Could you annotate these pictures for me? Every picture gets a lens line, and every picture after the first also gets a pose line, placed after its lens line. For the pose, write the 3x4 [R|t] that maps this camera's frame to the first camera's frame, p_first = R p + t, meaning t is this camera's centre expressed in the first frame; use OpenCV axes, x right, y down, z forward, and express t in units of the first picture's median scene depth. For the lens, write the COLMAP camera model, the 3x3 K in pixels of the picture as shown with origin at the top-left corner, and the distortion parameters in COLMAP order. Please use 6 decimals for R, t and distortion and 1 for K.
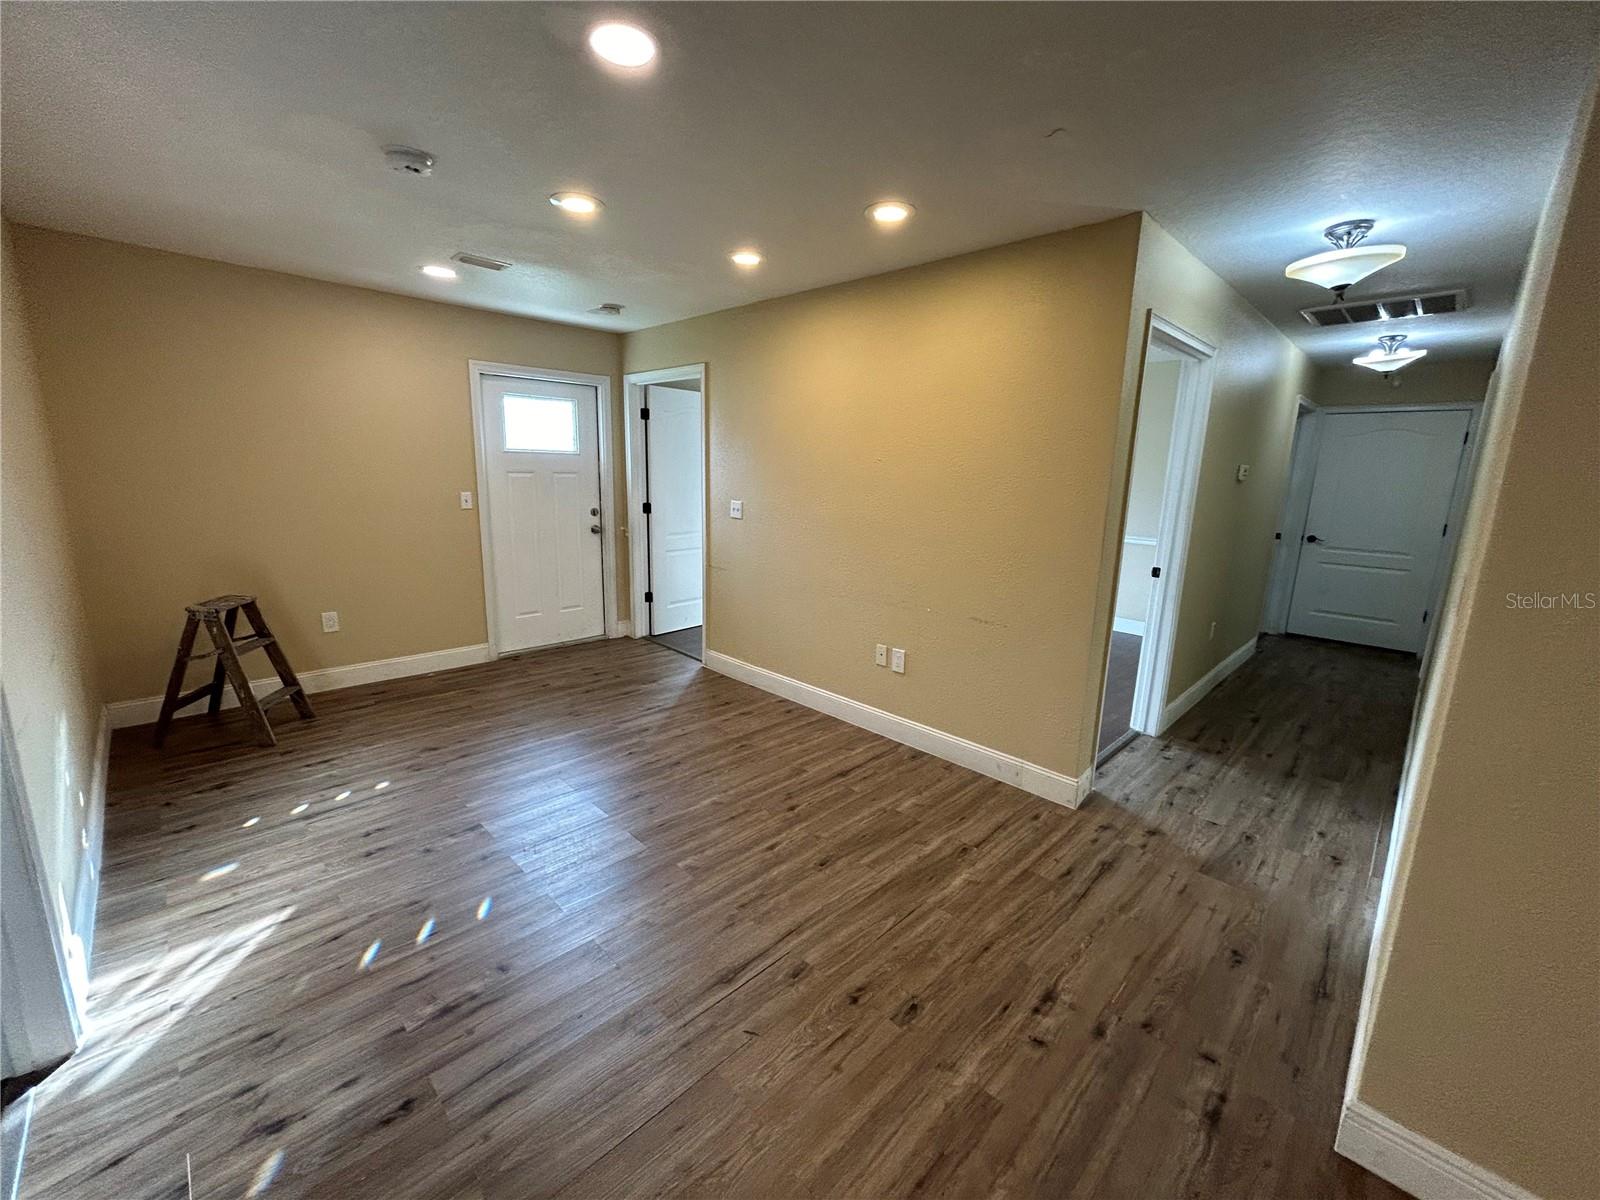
lens RADIAL K [[641.3, 0, 798.7], [0, 641.3, 598.1], [0, 0, 1]] dist [0.001075, -0.000354]
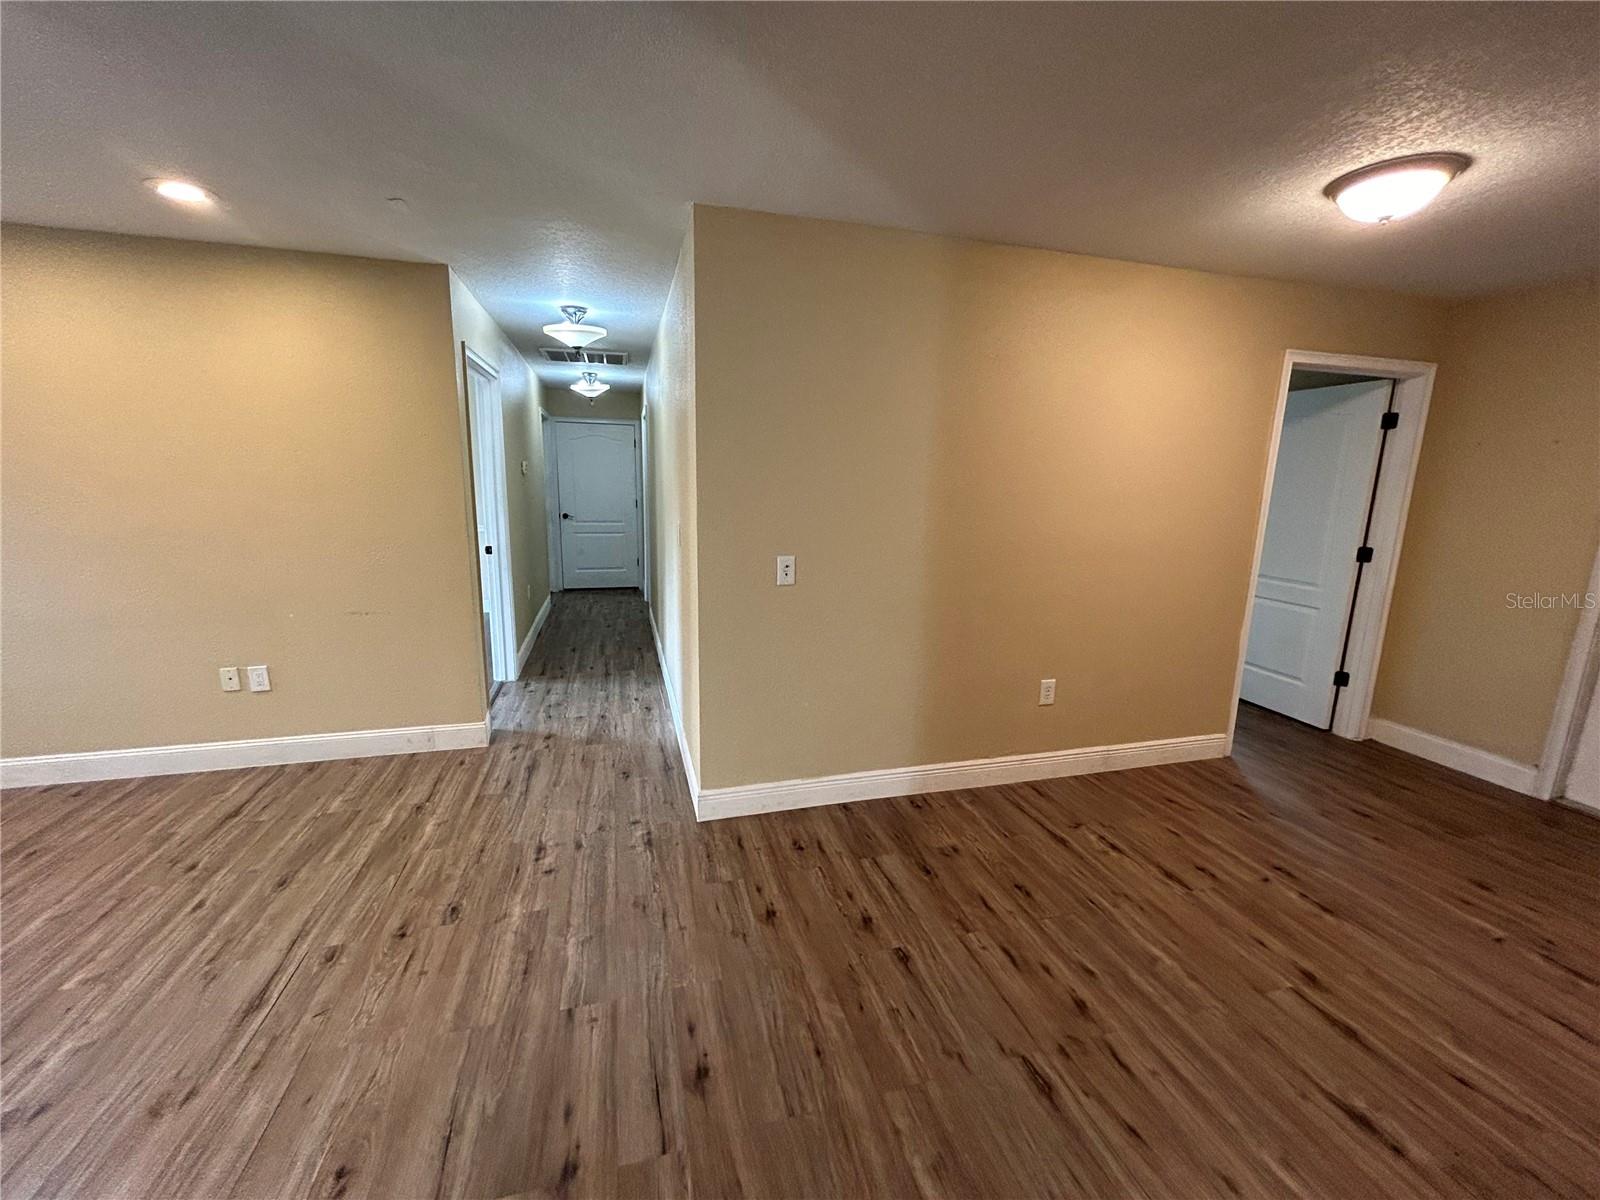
lens RADIAL K [[641.3, 0, 799.3], [0, 641.3, 596.7], [0, 0, 1]] dist [0.001075, -0.000354]
pose [[0.486614, -0.177995, 0.855292, -0.295832], [0.166806, 0.979943, 0.109033, 0.016807], [-0.857544, 0.089611, 0.506545, -0.165293]]
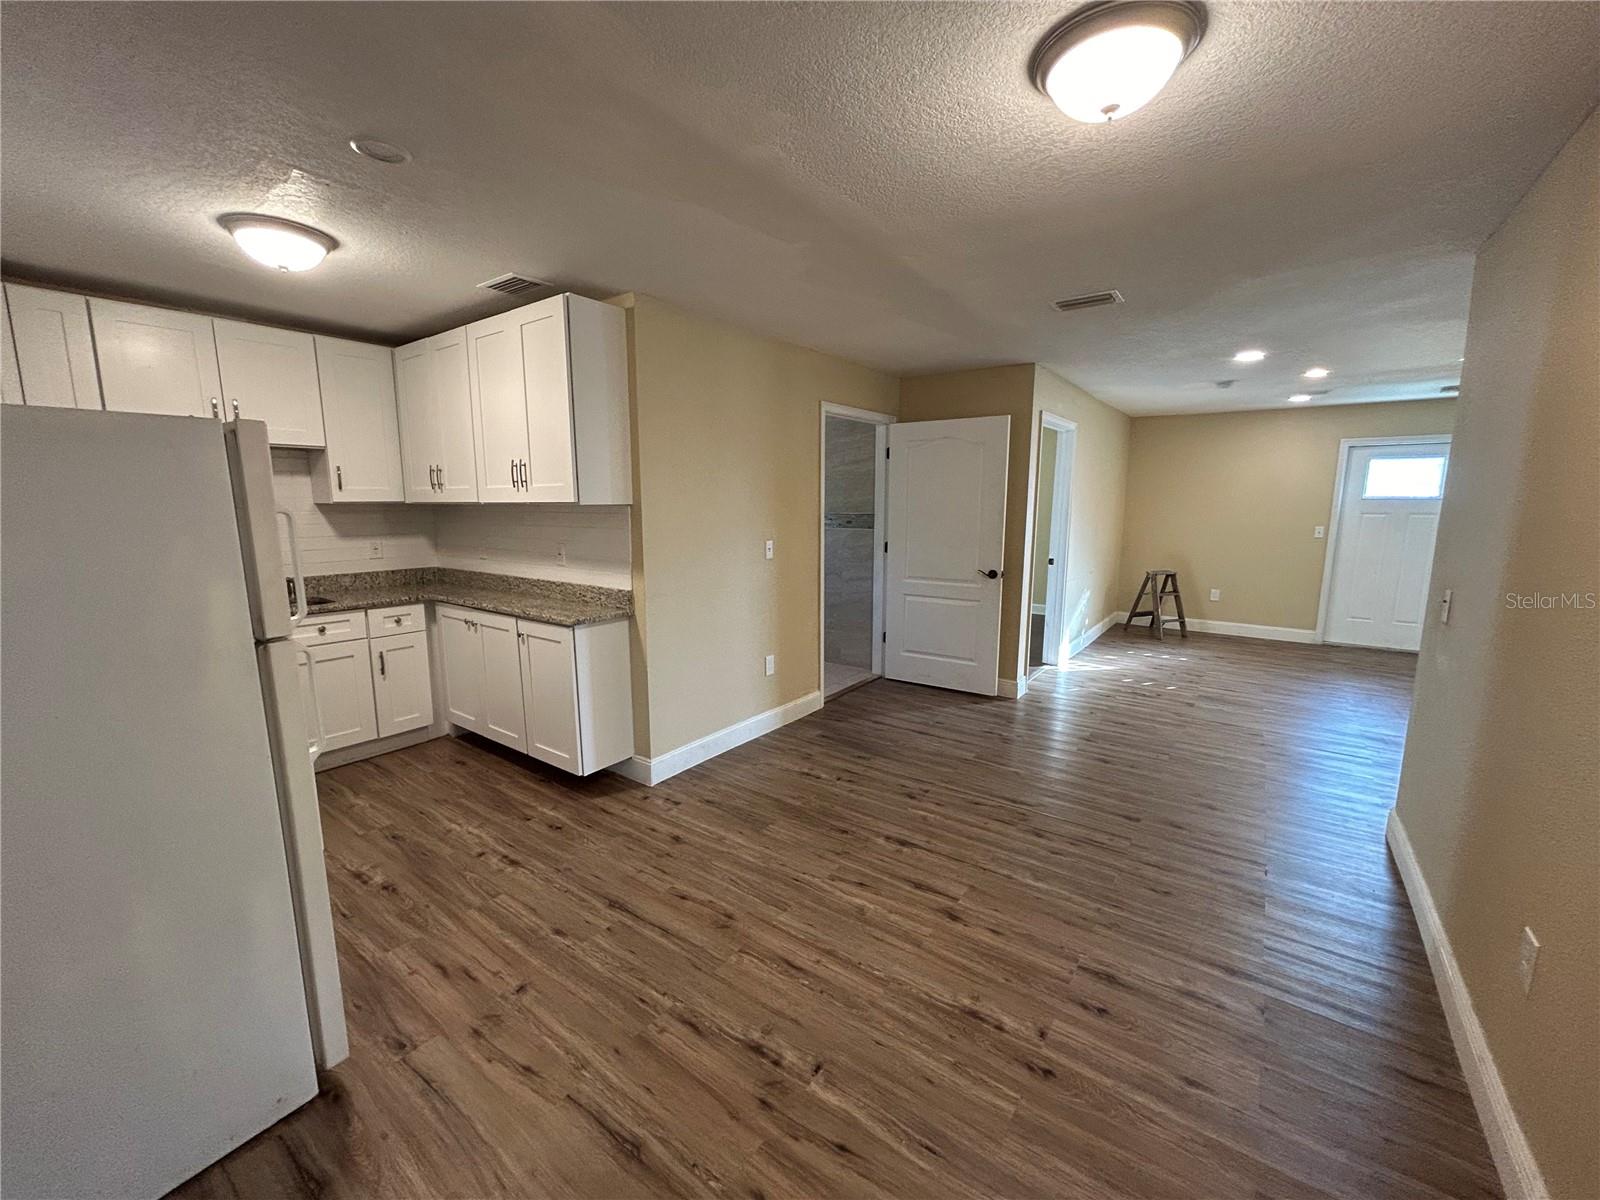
lens RADIAL K [[641.3, 0, 792.6], [0, 641.3, 598.5], [0, 0, 1]] dist [0.001075, -0.000354]
pose [[0.146652, 0.125180, -0.981236, 1.314658], [-0.198650, 0.975479, 0.094756, 0.168445], [0.969036, 0.181026, 0.167922, -0.689642]]
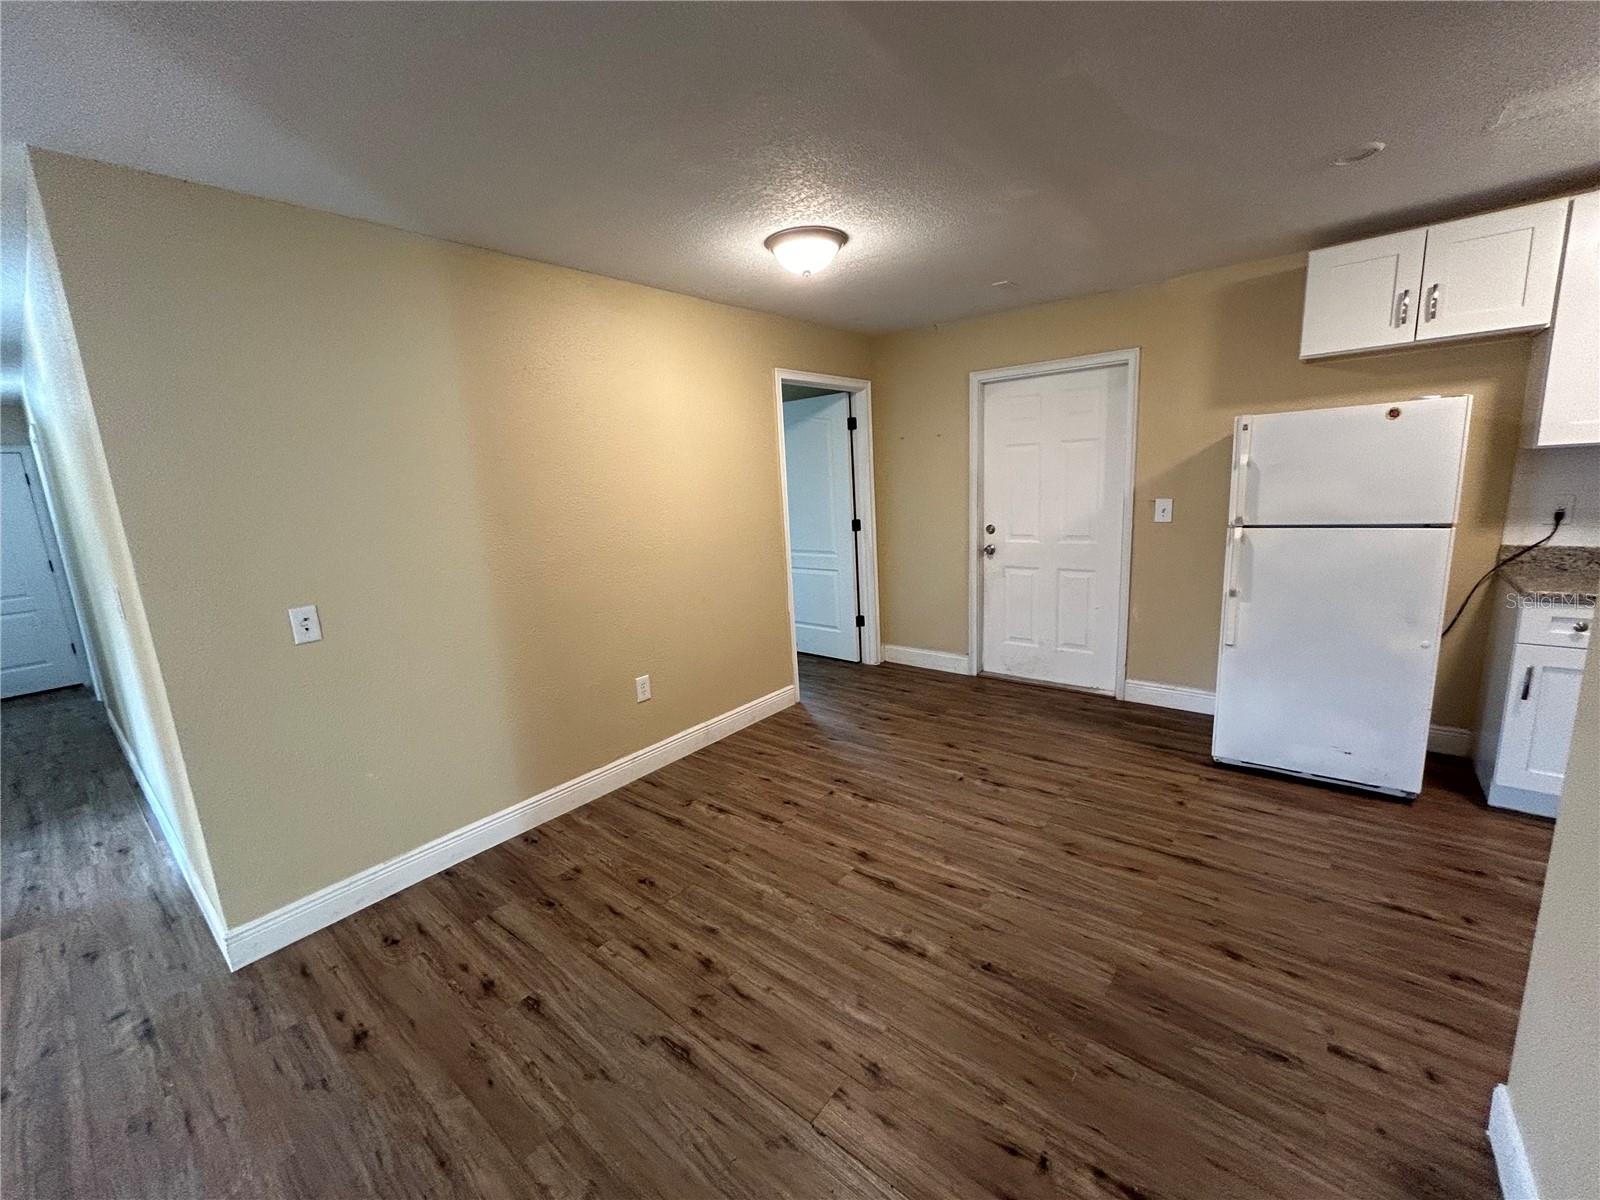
lens RADIAL K [[641.3, 0, 796.3], [0, 641.3, 596.9], [0, 0, 1]] dist [0.001075, -0.000354]
pose [[-0.101419, -0.205531, 0.973381, -0.295738], [0.251396, 0.941377, 0.224966, 0.022557], [-0.962556, 0.267520, -0.043804, -0.221037]]
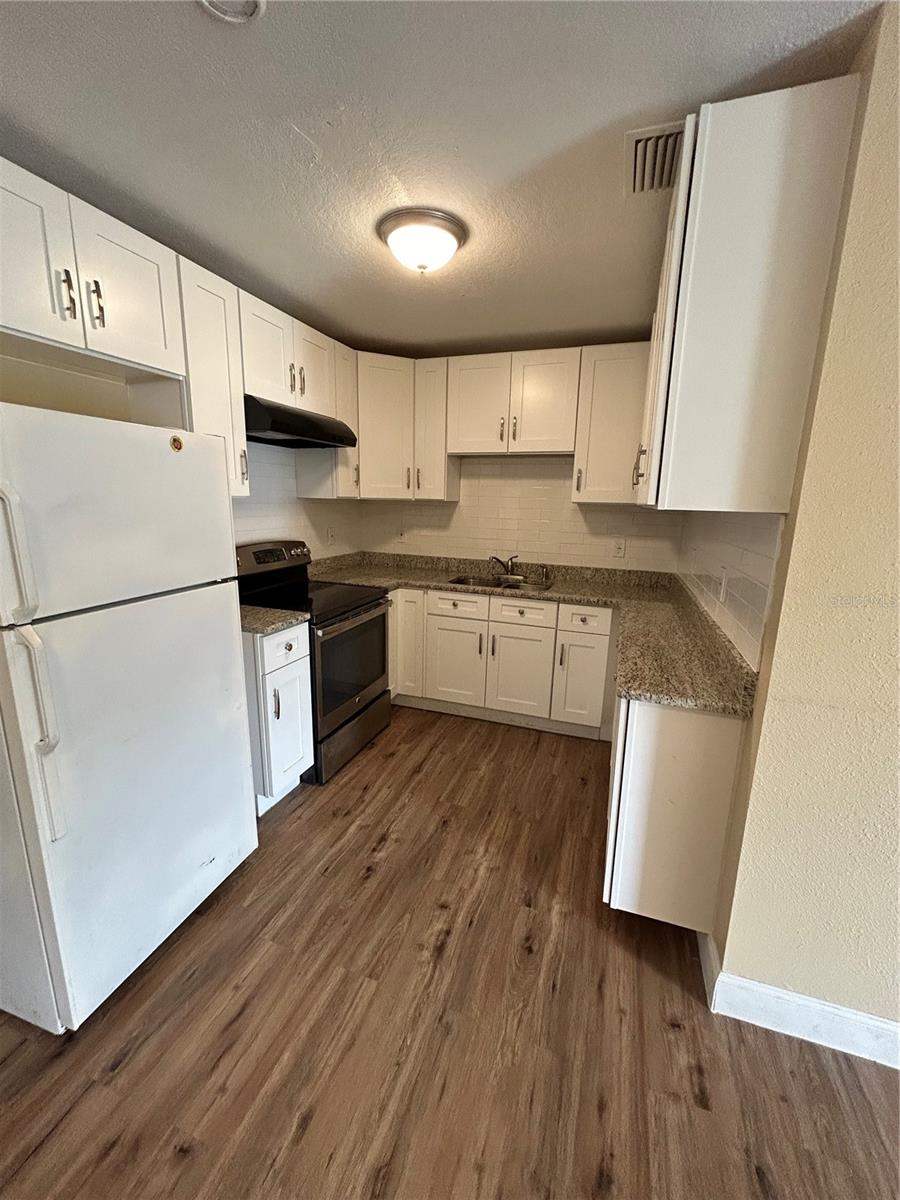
lens RADIAL K [[481.0, 0, 453.0], [0, 481.0, 598.8], [0, 0, 1]] dist [0.001075, -0.000354]
pose [[-0.899566, 0.041537, -0.434806, 0.551344], [-0.135730, 0.919602, 0.368660, 0.120074], [0.415161, 0.390650, -0.821605, -0.536848]]
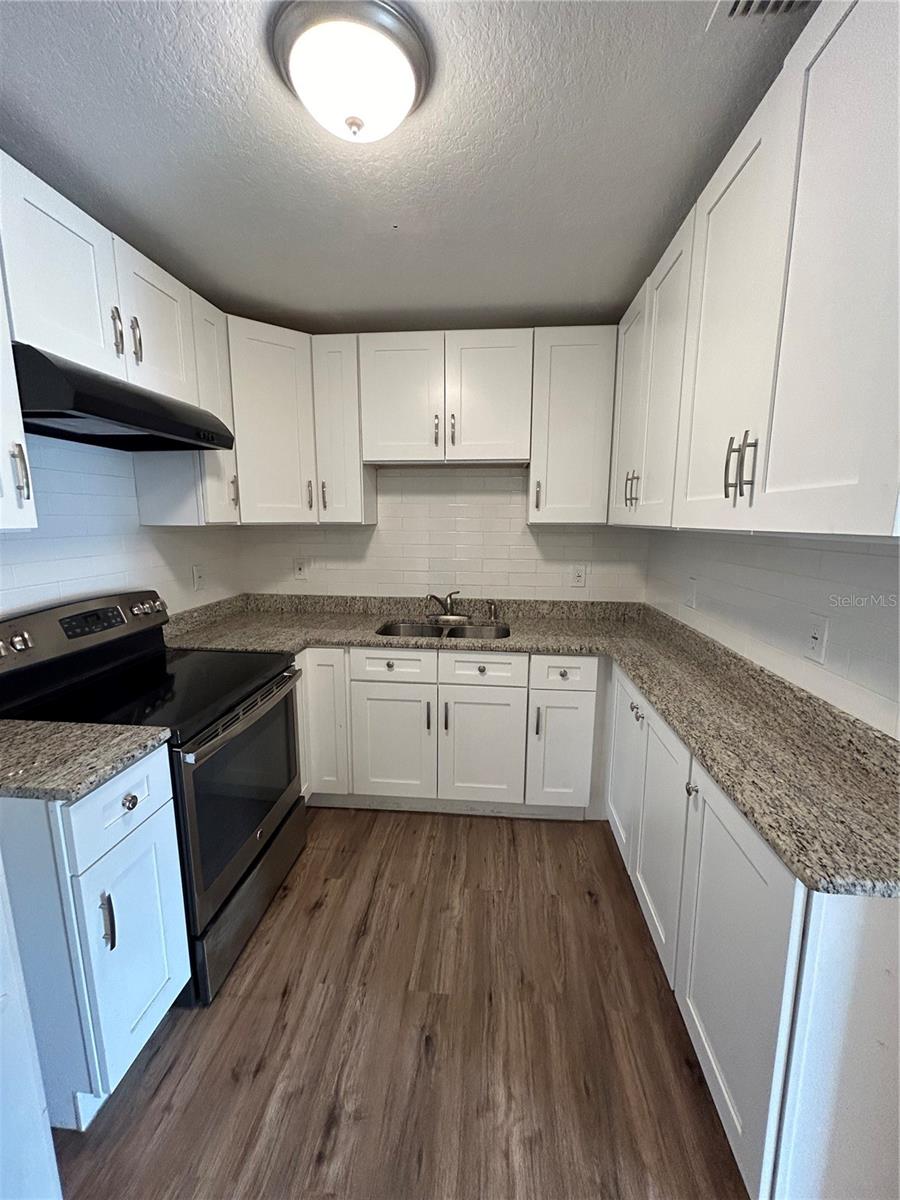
lens RADIAL K [[481.0, 0, 452.8], [0, 481.0, 597.5], [0, 0, 1]] dist [0.001075, -0.000354]
pose [[-0.765480, 0.076204, -0.638932, 0.491218], [-0.155479, 0.941635, 0.298581, 0.176790], [0.624393, 0.327898, -0.708954, -0.852621]]
